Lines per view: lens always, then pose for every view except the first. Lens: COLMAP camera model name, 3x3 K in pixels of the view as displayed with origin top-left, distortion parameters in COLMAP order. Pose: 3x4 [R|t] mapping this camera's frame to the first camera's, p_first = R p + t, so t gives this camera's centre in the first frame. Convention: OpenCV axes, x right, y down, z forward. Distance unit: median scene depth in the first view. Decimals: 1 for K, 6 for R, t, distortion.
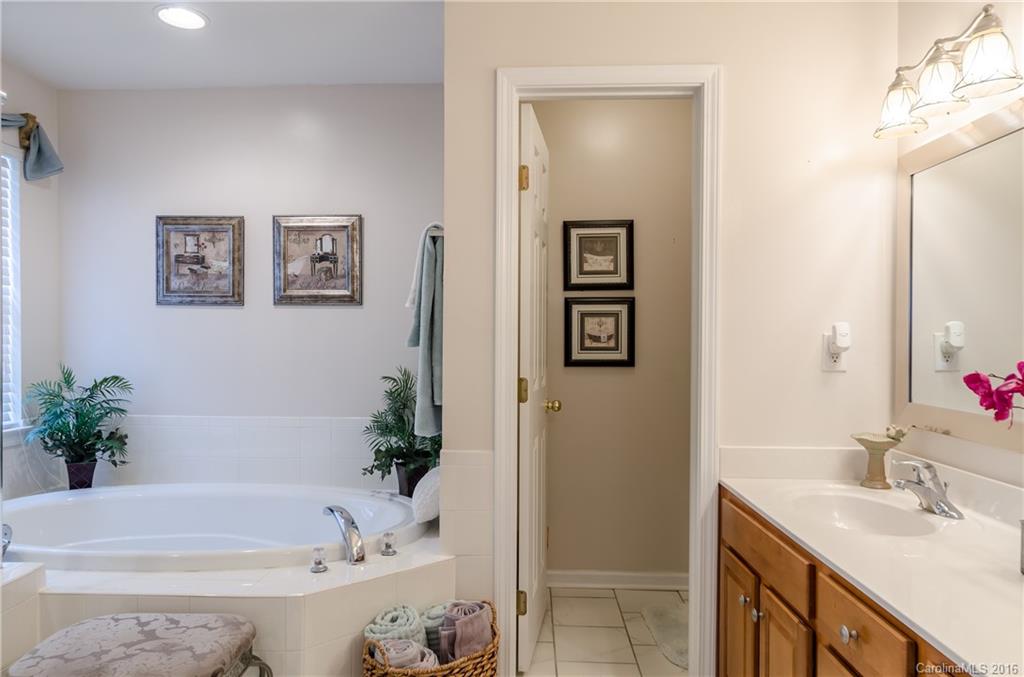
lens RADIAL K [[656.7, 0, 503.6], [0, 656.7, 348.1], [0, 0, 1]] dist [0.004038, -0.001117]
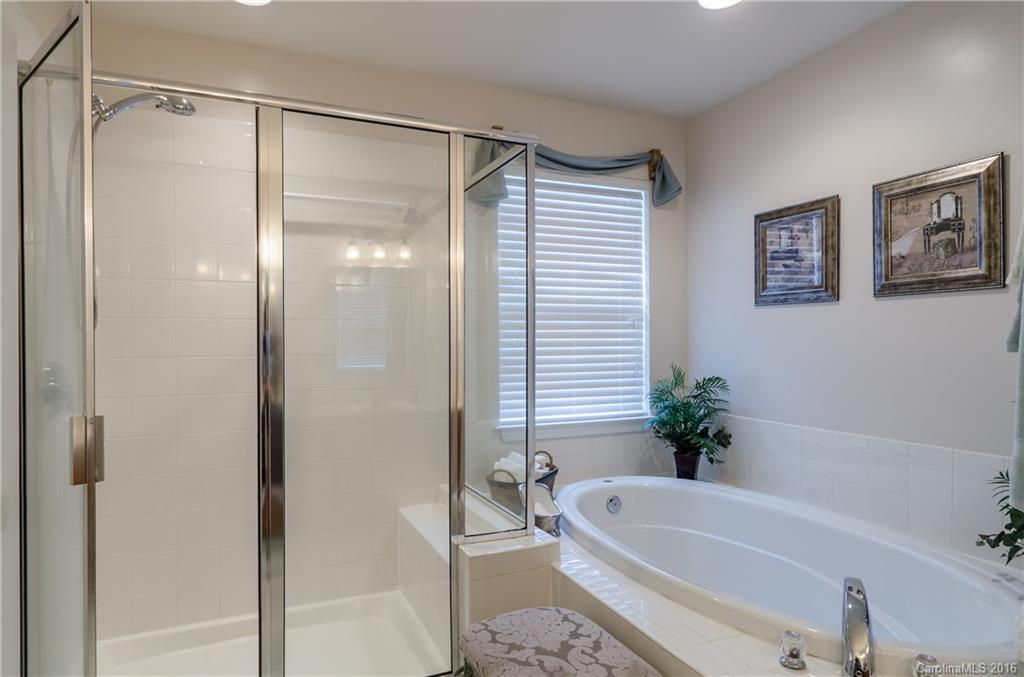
lens RADIAL K [[595.5, 0, 508.5], [0, 595.5, 344.3], [0, 0, 1]] dist [0.006094, 0.002355]
pose [[0.436830, -0.002178, -0.899542, 0.109962], [-0.003643, 0.999985, -0.004190, -0.003335], [0.899537, 0.005108, 0.436815, 0.283889]]
